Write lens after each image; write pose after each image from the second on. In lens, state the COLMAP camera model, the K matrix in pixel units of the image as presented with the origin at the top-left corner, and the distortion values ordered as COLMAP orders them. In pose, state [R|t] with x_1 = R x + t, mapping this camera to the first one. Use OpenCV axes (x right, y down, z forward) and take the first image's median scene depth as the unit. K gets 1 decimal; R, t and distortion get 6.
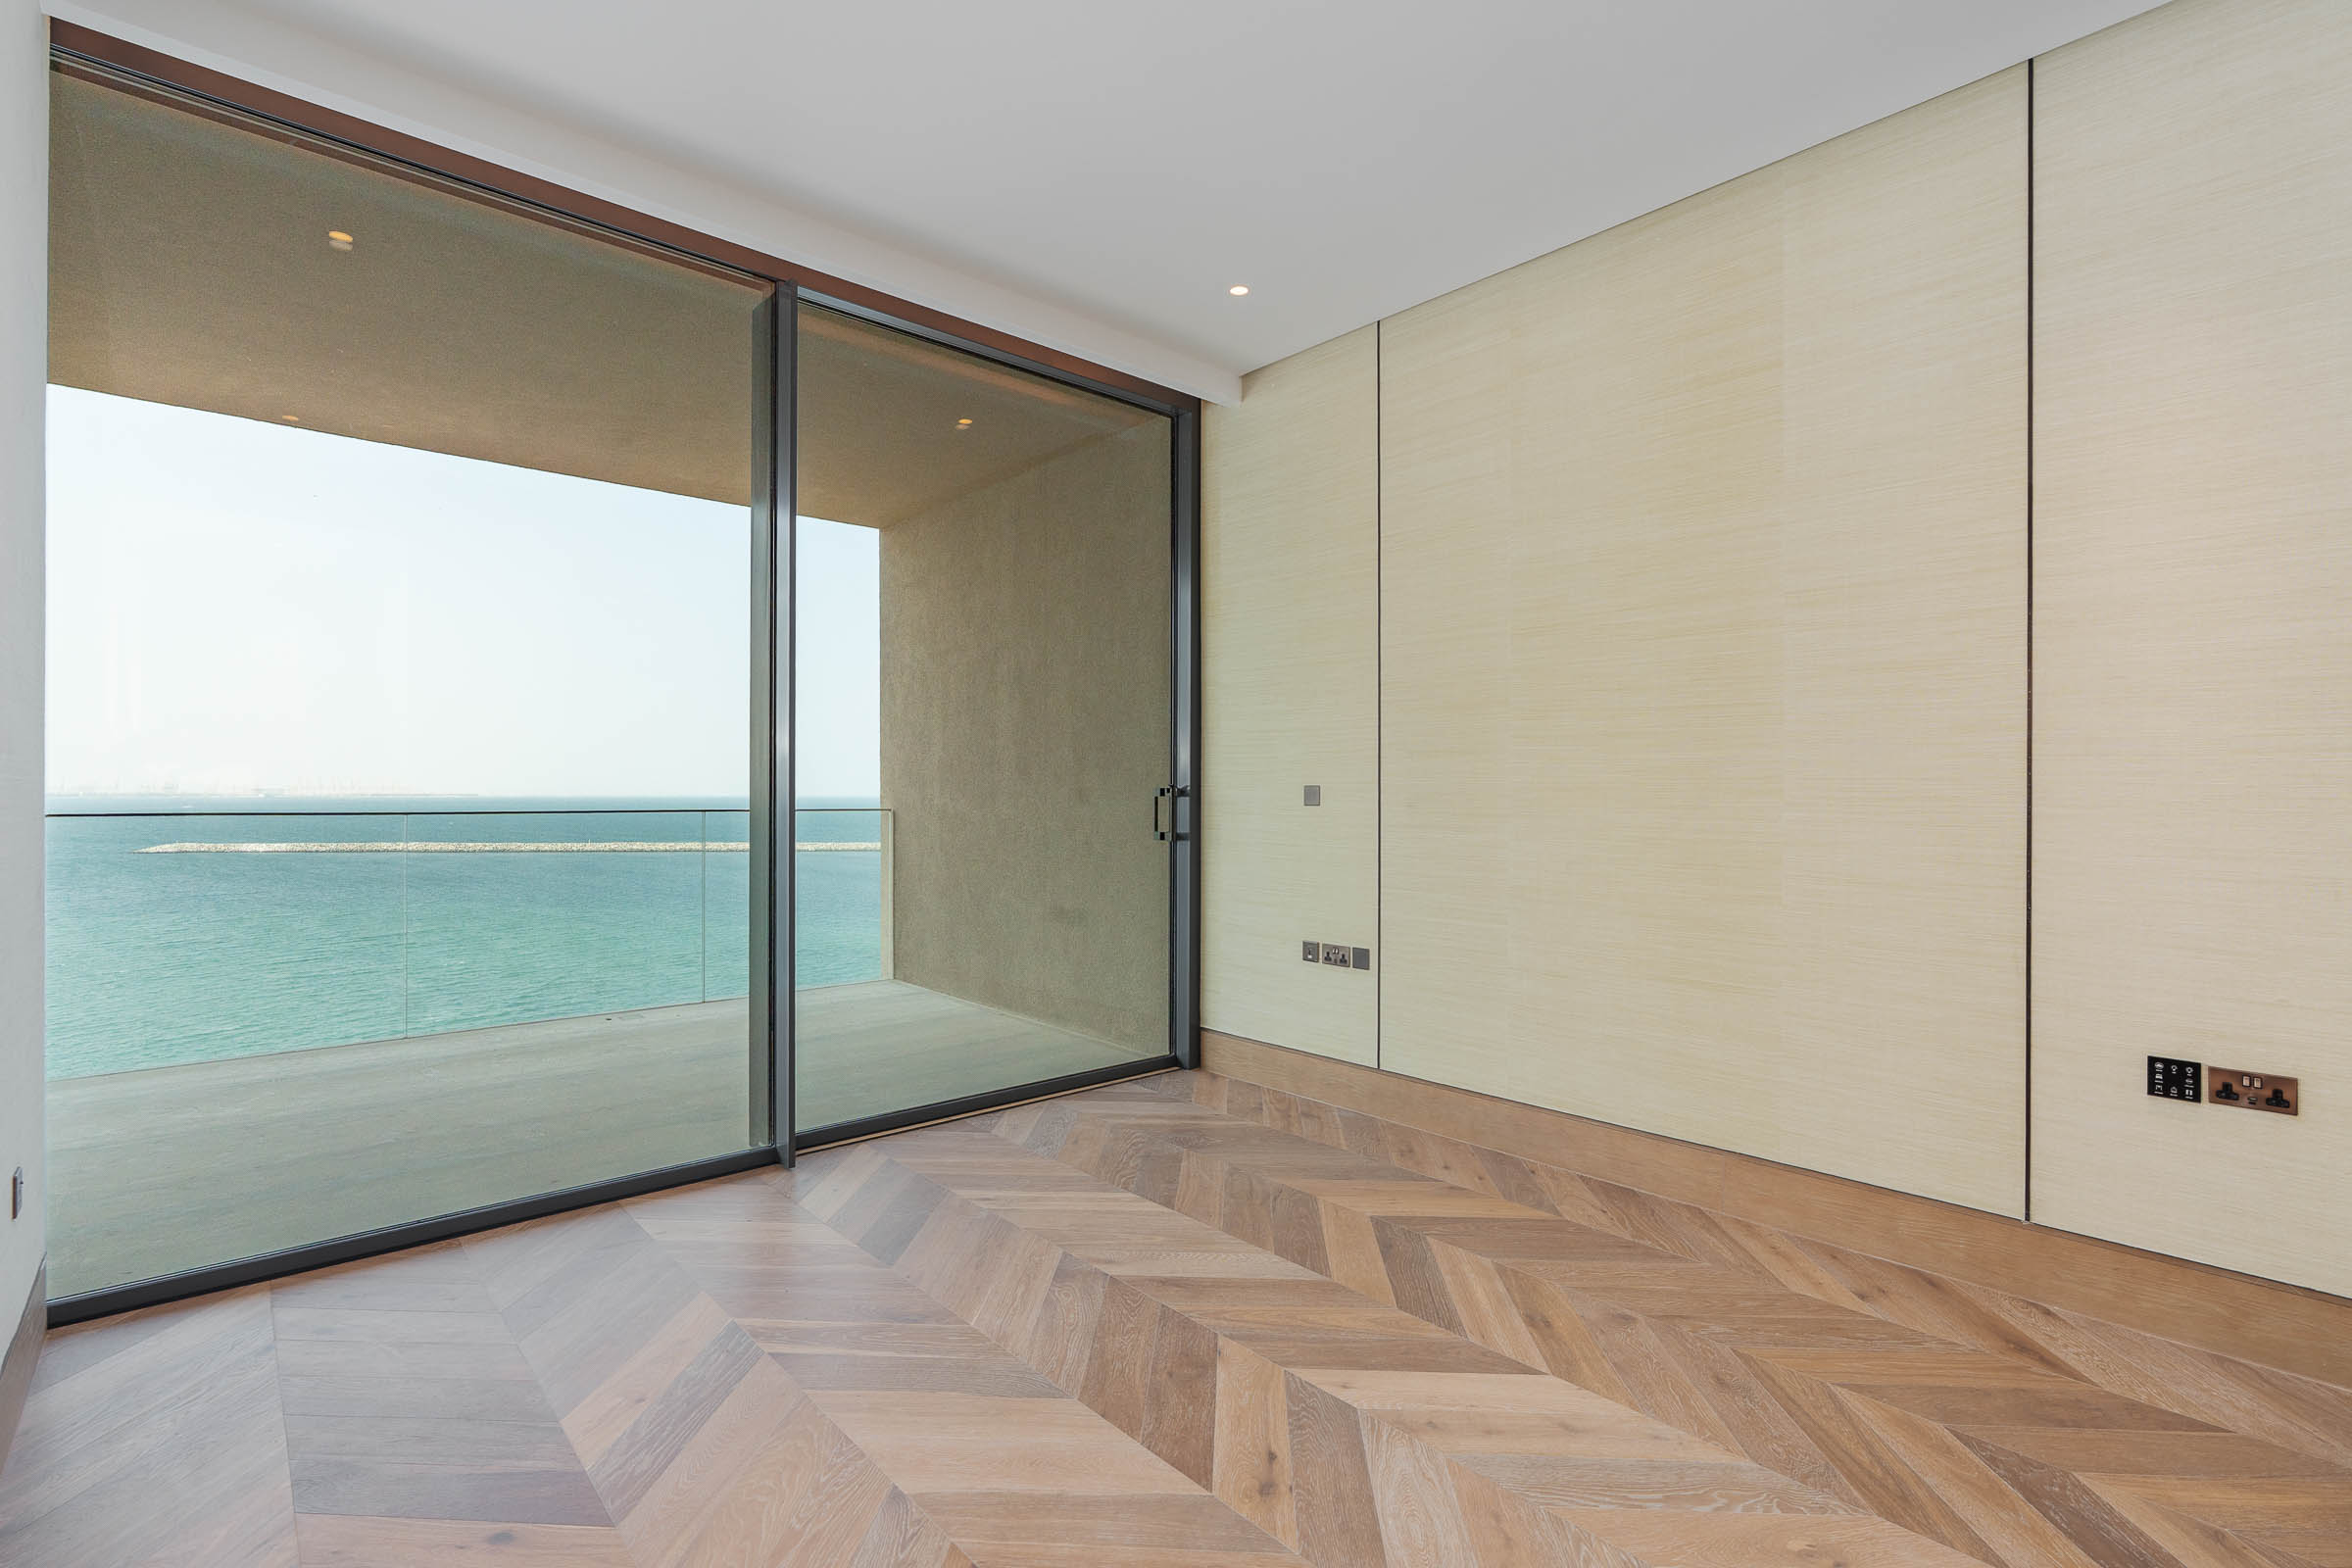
lens RADIAL K [[1121.1, 0, 1191.3], [0, 1121.1, 783.8], [0, 0, 1]] dist [-0.004827, -0.000377]
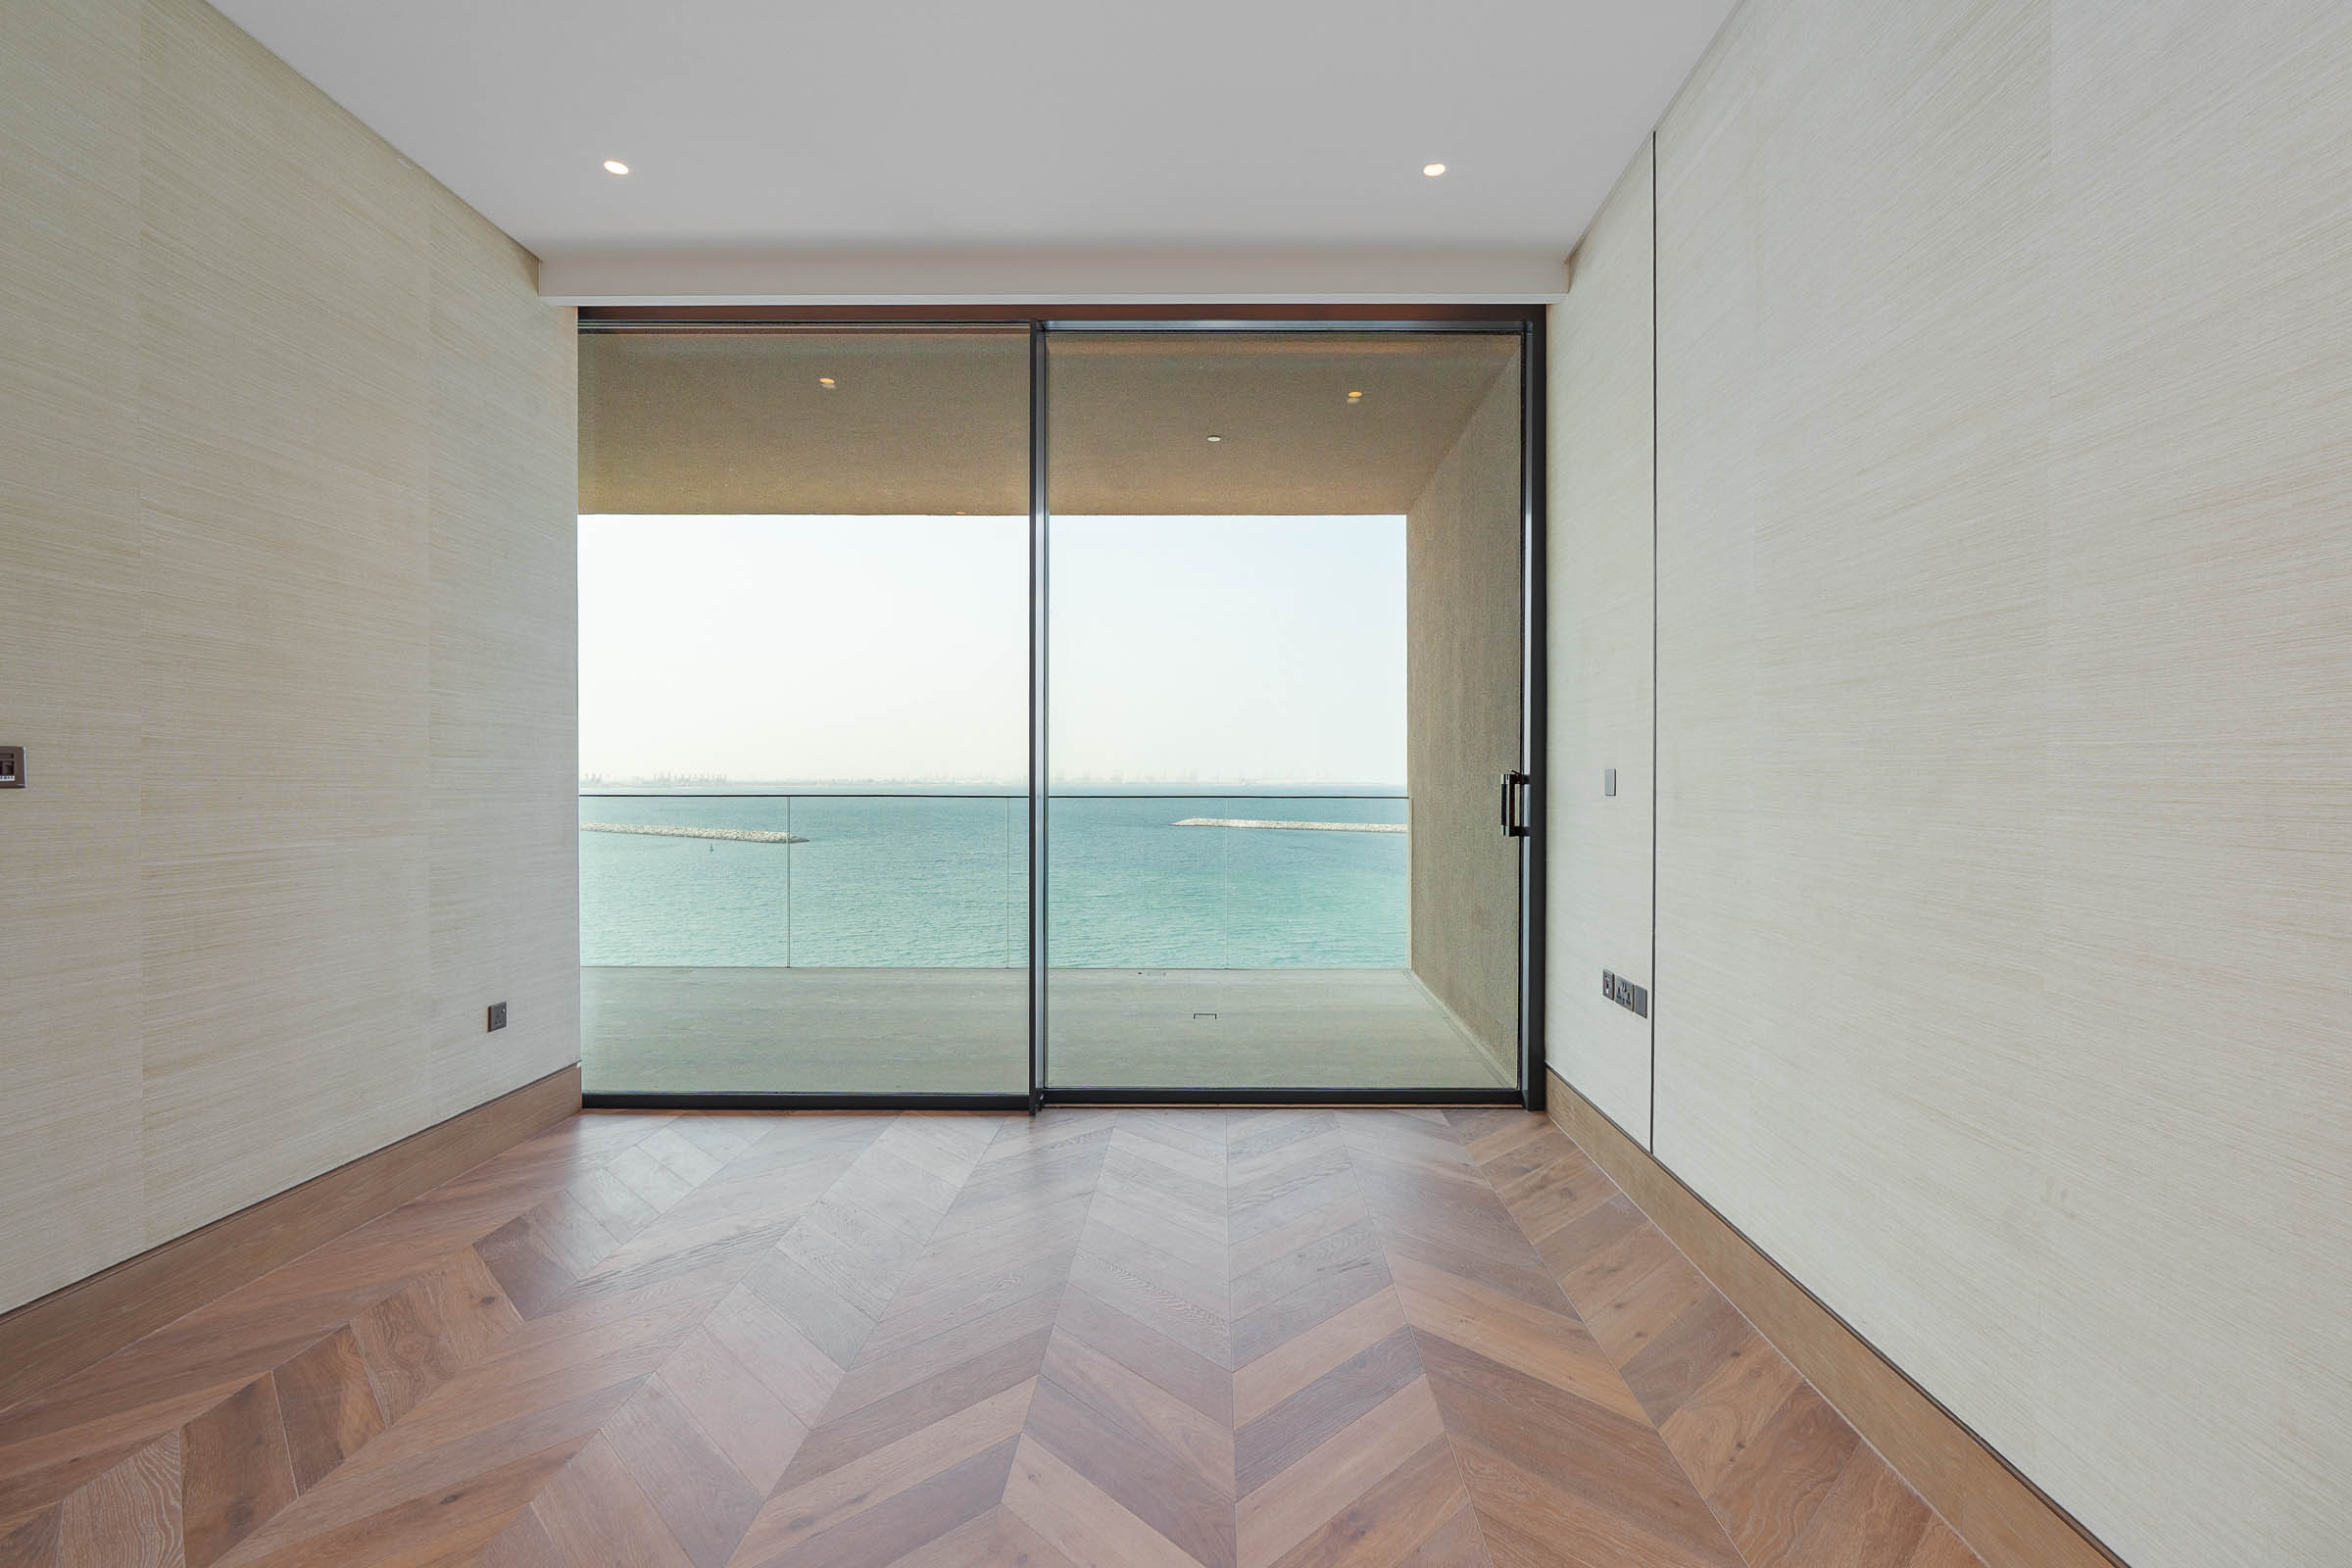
lens RADIAL K [[1100.4, 0, 1176.0], [0, 1100.4, 784.0], [0, 0, 1]] dist [-0.003313, 0.000422]
pose [[0.727481, 0.000577, -0.686128, 0.498772], [0.006360, 0.999951, 0.007585, 0.004291], [0.686099, -0.009882, 0.727441, 0.301224]]
